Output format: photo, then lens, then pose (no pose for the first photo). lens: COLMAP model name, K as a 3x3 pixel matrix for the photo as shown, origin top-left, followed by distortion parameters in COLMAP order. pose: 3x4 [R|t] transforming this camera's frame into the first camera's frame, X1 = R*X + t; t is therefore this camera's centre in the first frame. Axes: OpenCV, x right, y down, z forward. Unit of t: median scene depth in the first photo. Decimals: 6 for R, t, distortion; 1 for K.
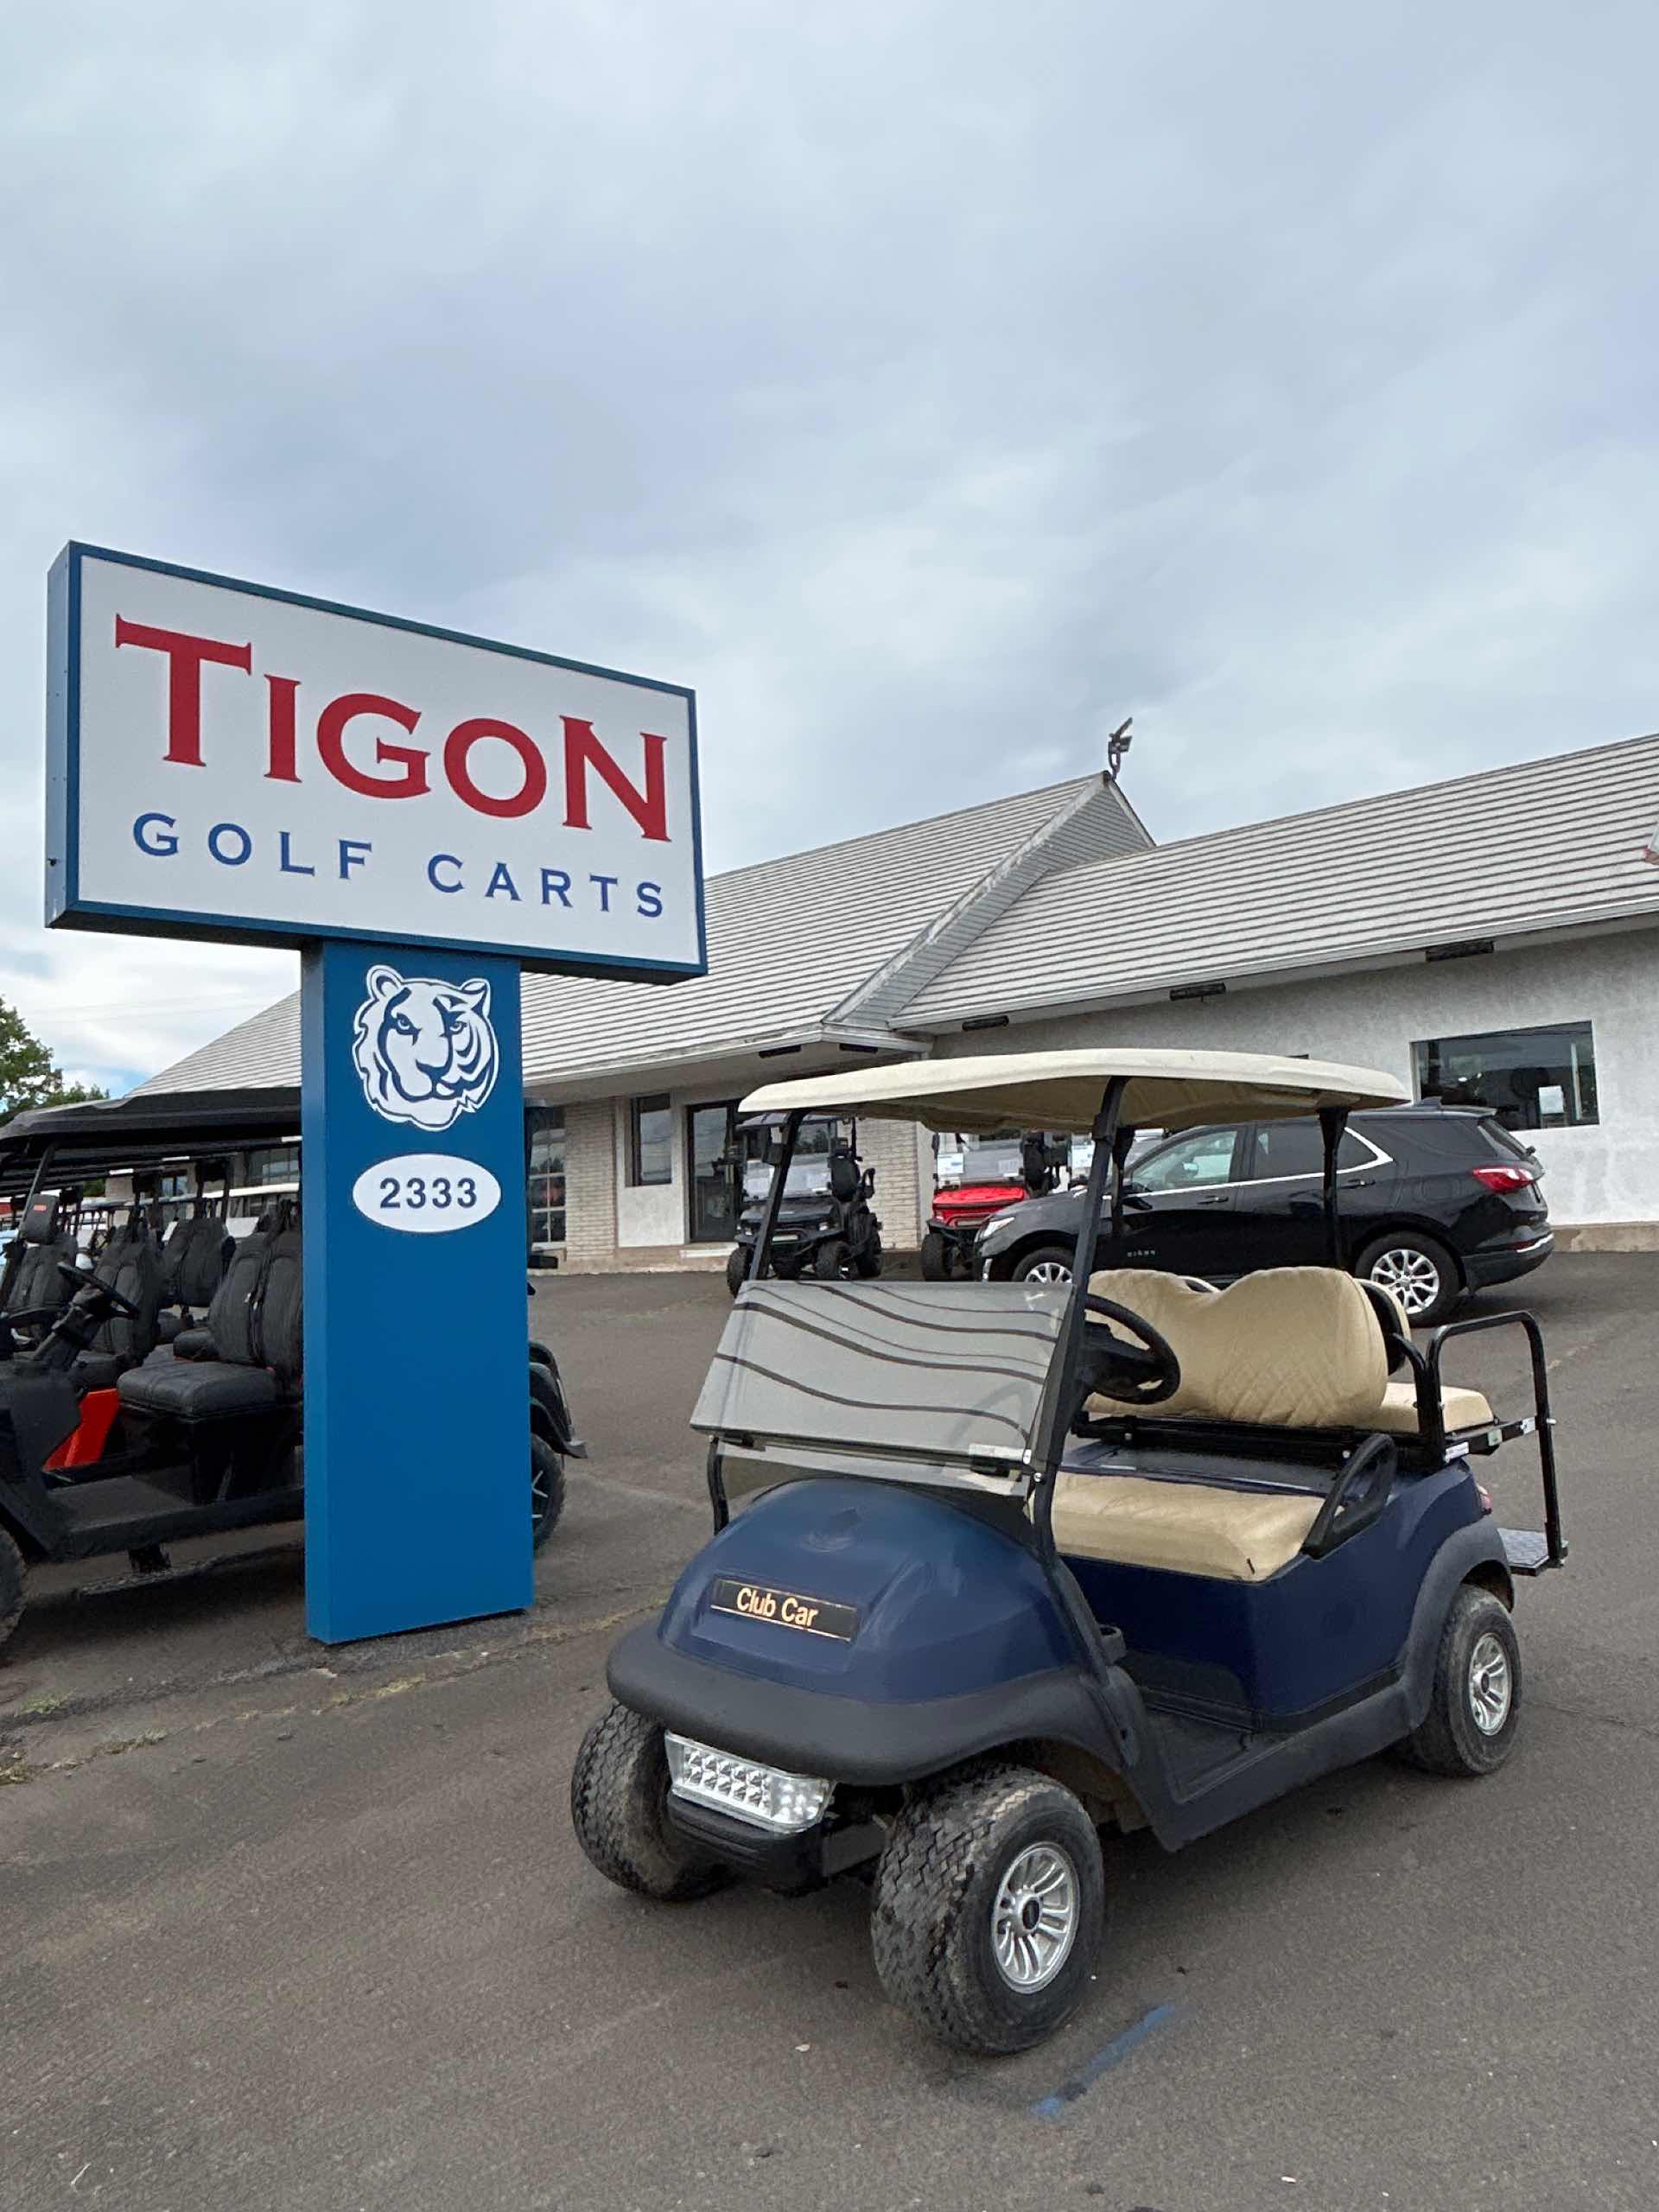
lens RADIAL K [[1575.2, 0, 827.0], [0, 1575.2, 1128.7], [0, 0, 1]] dist [0.019719, -0.022116]
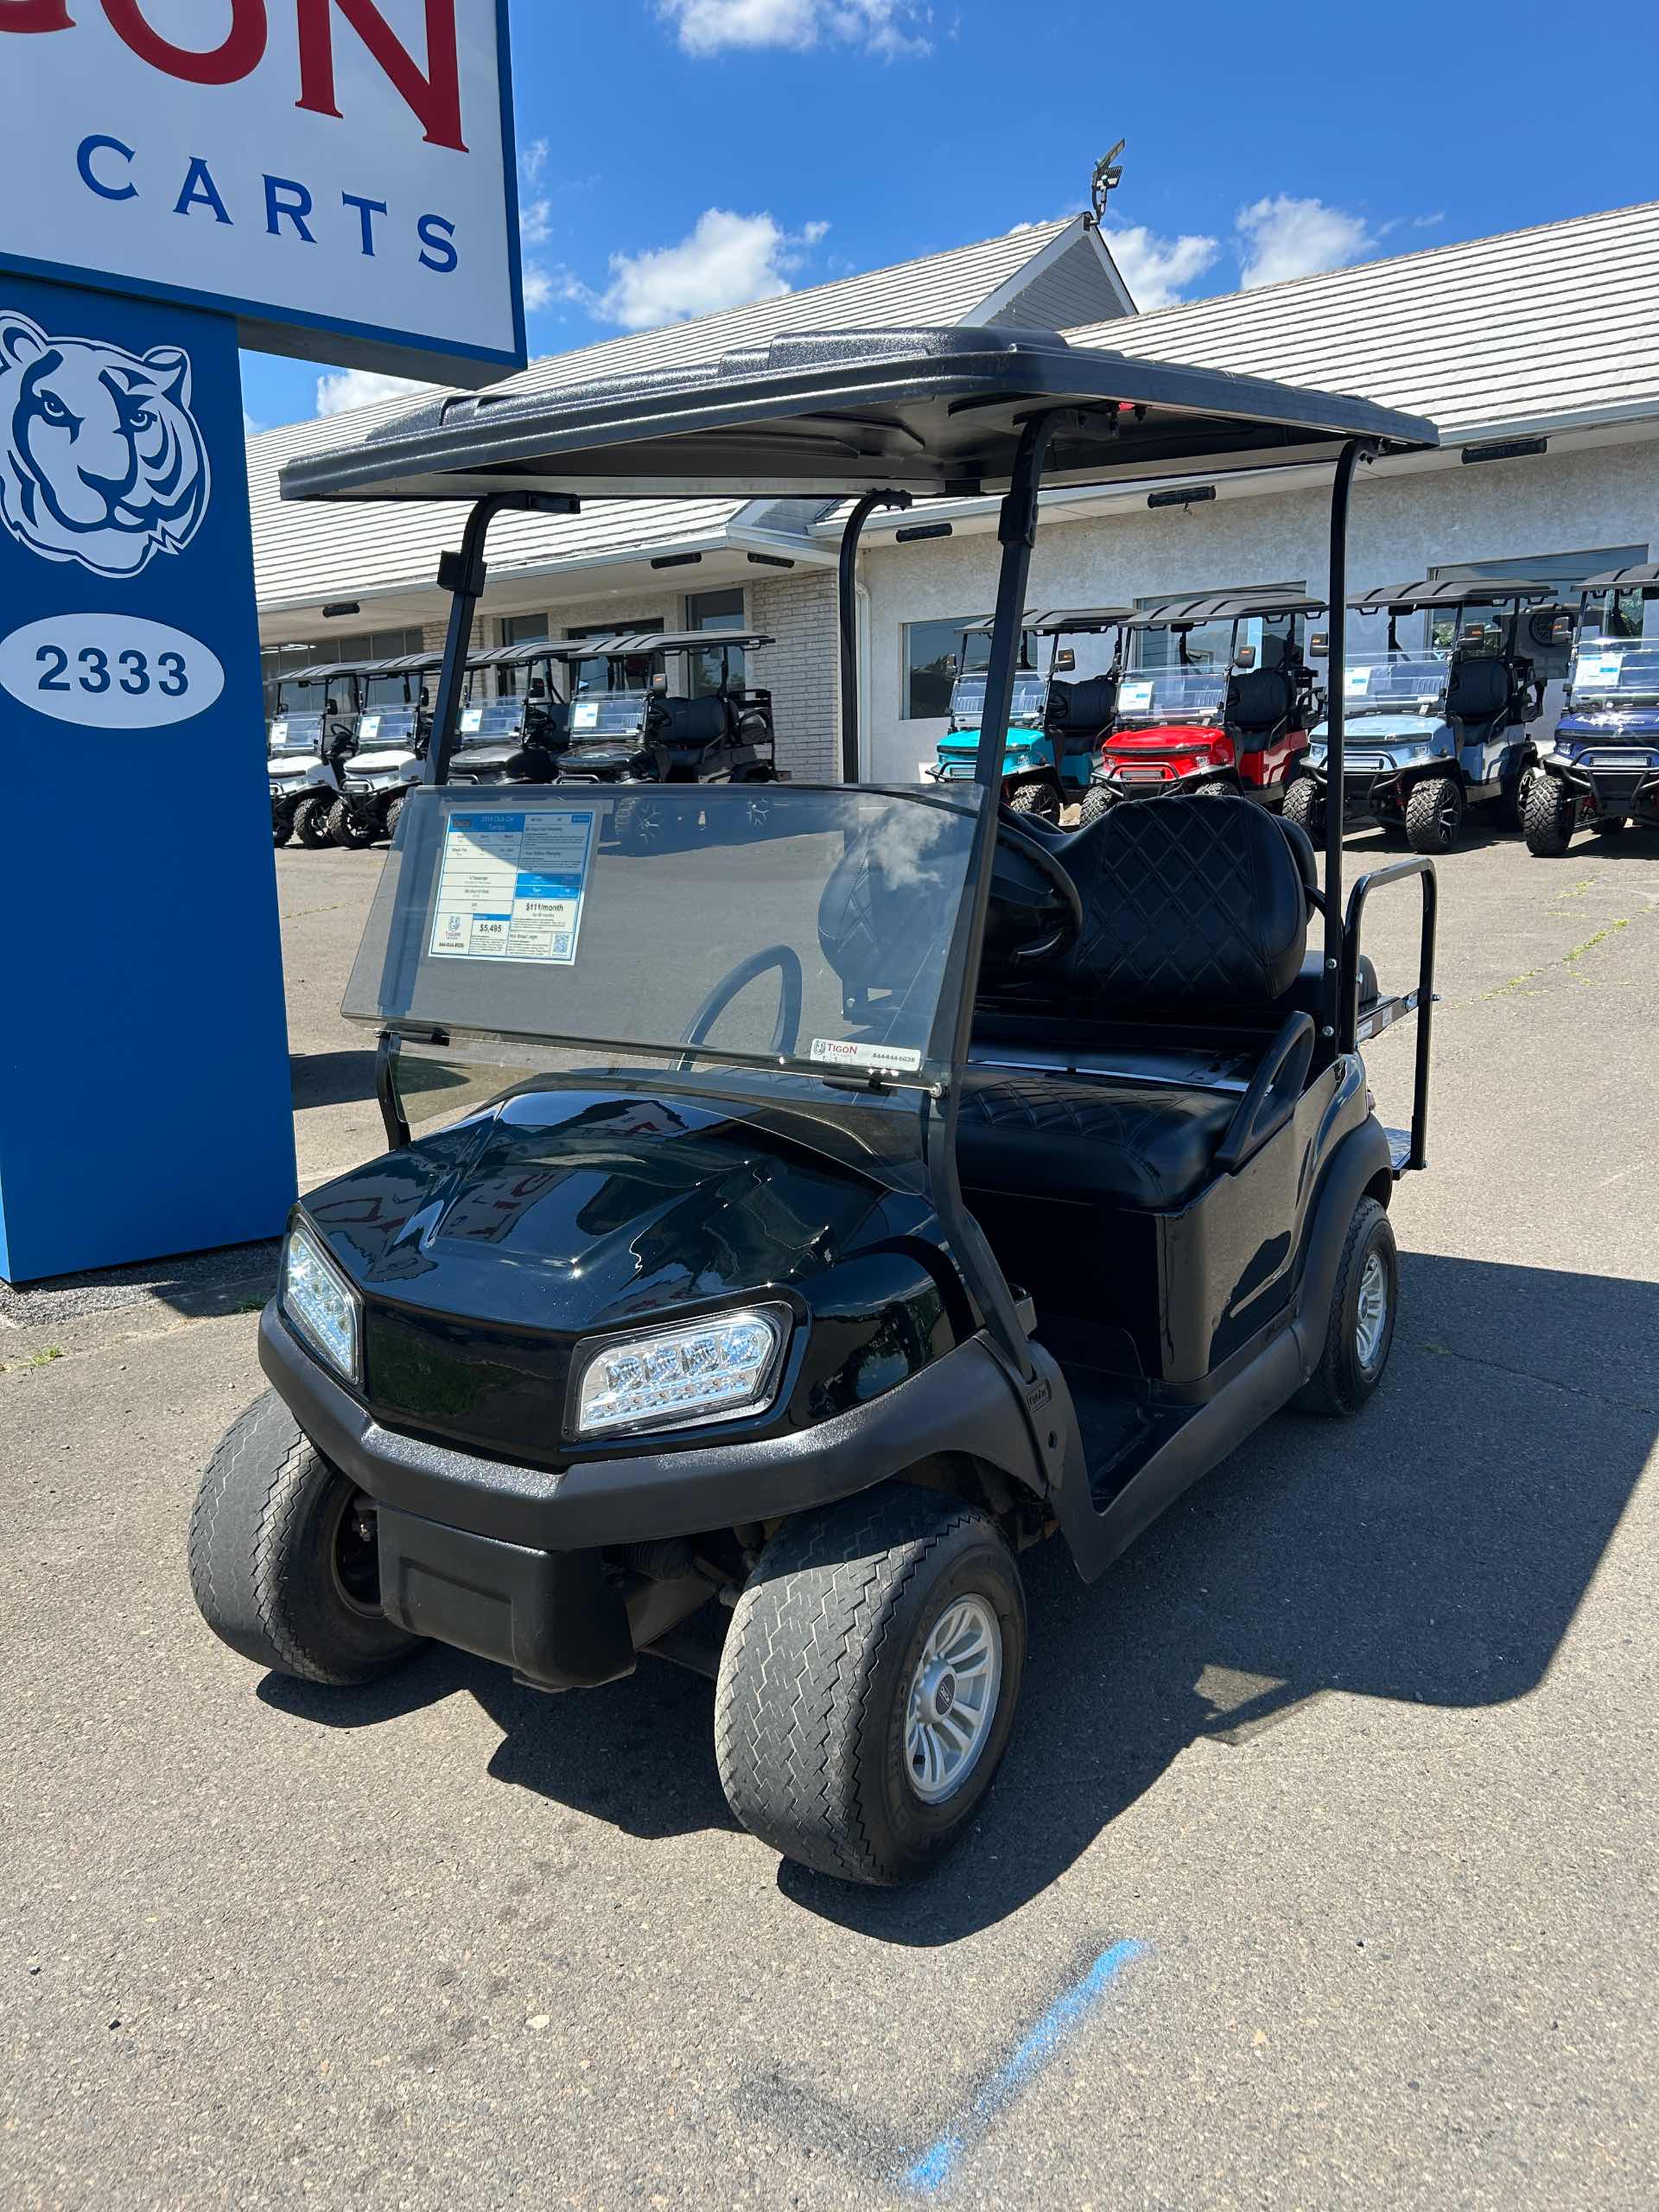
lens RADIAL K [[1678.7, 0, 822.7], [0, 1678.7, 1117.1], [0, 0, 1]] dist [0.012891, -0.006259]
pose [[0.998740, 0.015862, 0.047602, 0.027562], [-0.027286, 0.967868, 0.249975, 0.036427], [-0.042108, -0.250959, 0.967082, 0.215649]]
